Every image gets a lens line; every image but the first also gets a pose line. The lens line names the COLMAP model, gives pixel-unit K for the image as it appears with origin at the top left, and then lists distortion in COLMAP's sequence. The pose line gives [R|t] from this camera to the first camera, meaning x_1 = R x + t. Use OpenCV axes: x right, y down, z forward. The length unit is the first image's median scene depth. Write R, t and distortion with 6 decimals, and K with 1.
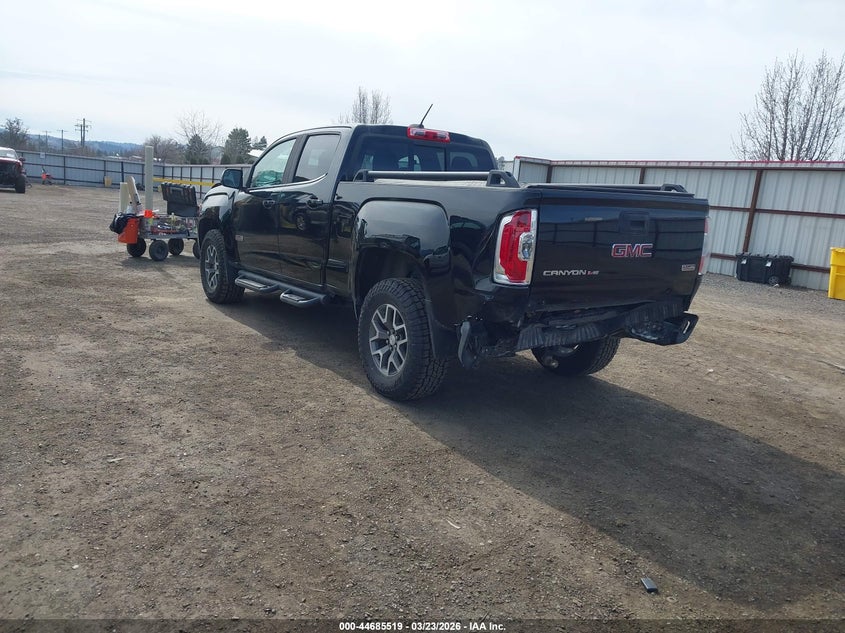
lens RADIAL K [[685.8, 0, 422.5], [0, 685.8, 316.5], [0, 0, 1]] dist [0.000062, -0.133051]
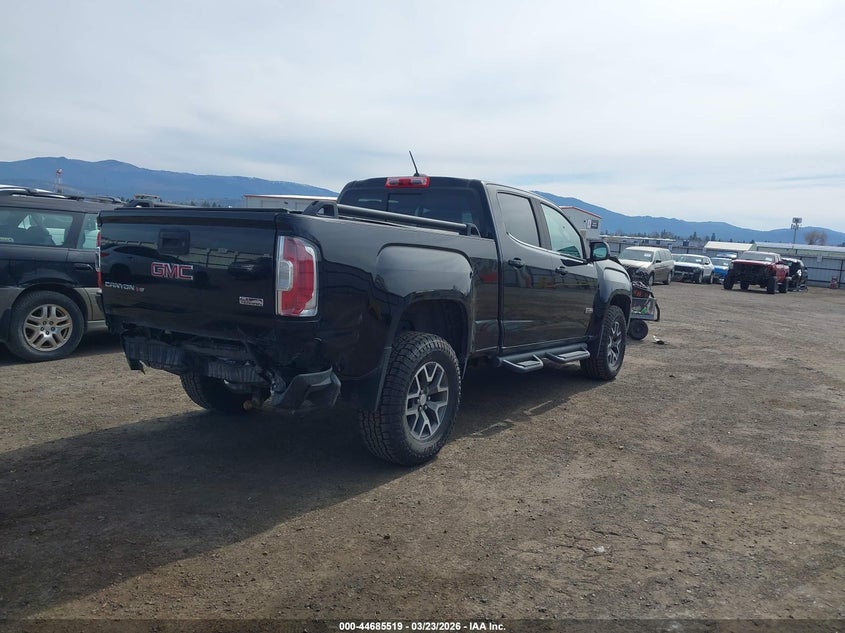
lens RADIAL K [[688.7, 0, 427.3], [0, 688.7, 317.9], [0, 0, 1]] dist [0.005194, 0.002135]
pose [[0.365871, 0.056308, -0.928961, 1.021407], [-0.208698, 0.977711, -0.022933, -0.066798], [0.906964, 0.202262, 0.369468, 0.770297]]
